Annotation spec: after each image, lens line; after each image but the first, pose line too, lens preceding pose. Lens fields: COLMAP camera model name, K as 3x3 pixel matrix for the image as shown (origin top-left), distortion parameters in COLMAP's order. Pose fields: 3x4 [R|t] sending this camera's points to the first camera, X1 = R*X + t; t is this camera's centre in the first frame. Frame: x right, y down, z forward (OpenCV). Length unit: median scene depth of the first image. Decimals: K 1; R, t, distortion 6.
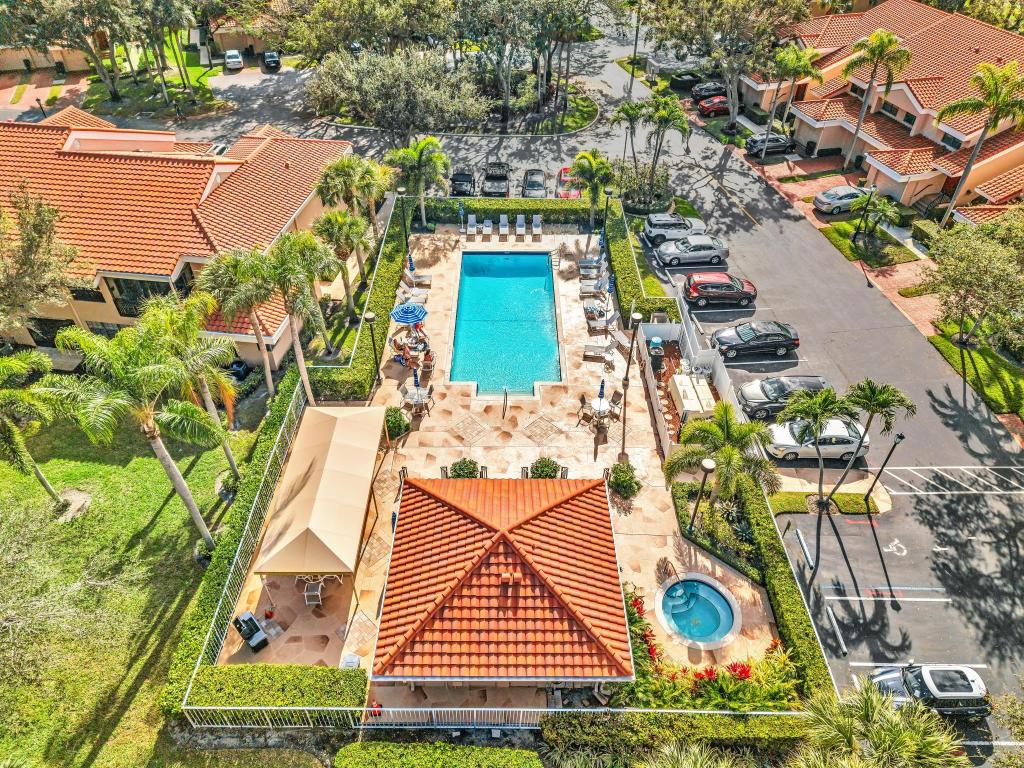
lens RADIAL K [[711.7, 0, 505.3], [0, 711.7, 382.1], [0, 0, 1]] dist [0.033161, -0.023101]
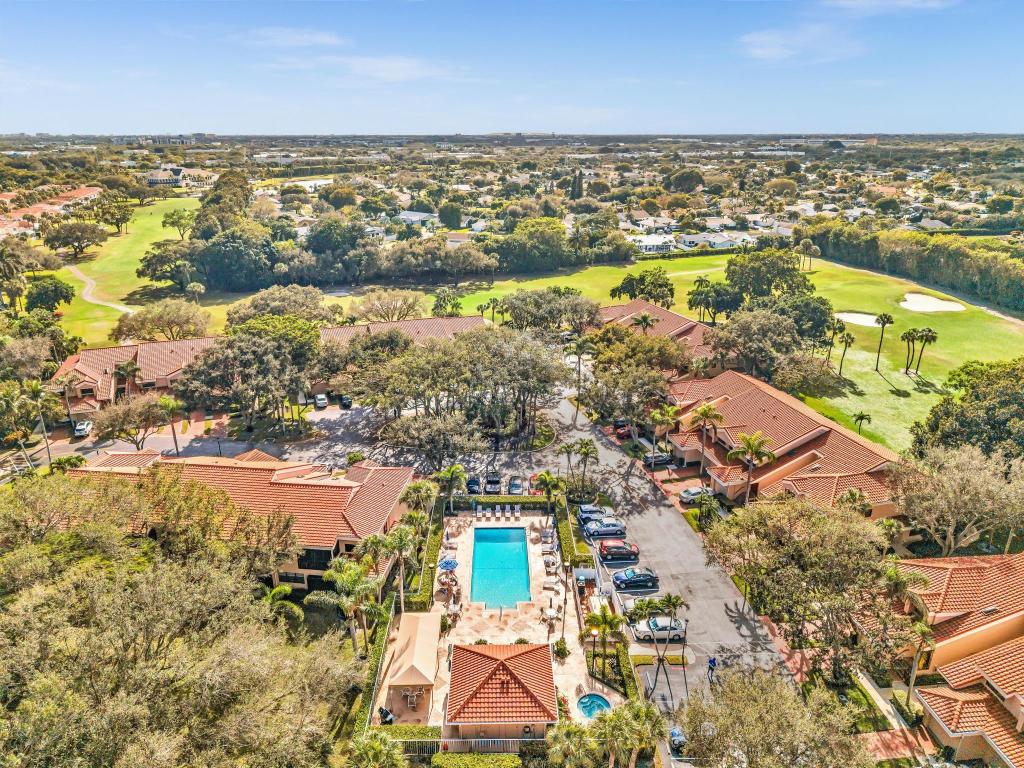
lens RADIAL K [[711.7, 0, 505.5], [0, 711.7, 380.2], [0, 0, 1]] dist [0.033161, -0.023101]
pose [[0.999810, -0.006508, 0.018401, -0.016958], [0.012528, 0.936915, -0.349332, 0.103624], [-0.014967, 0.349496, 0.936818, -0.898055]]
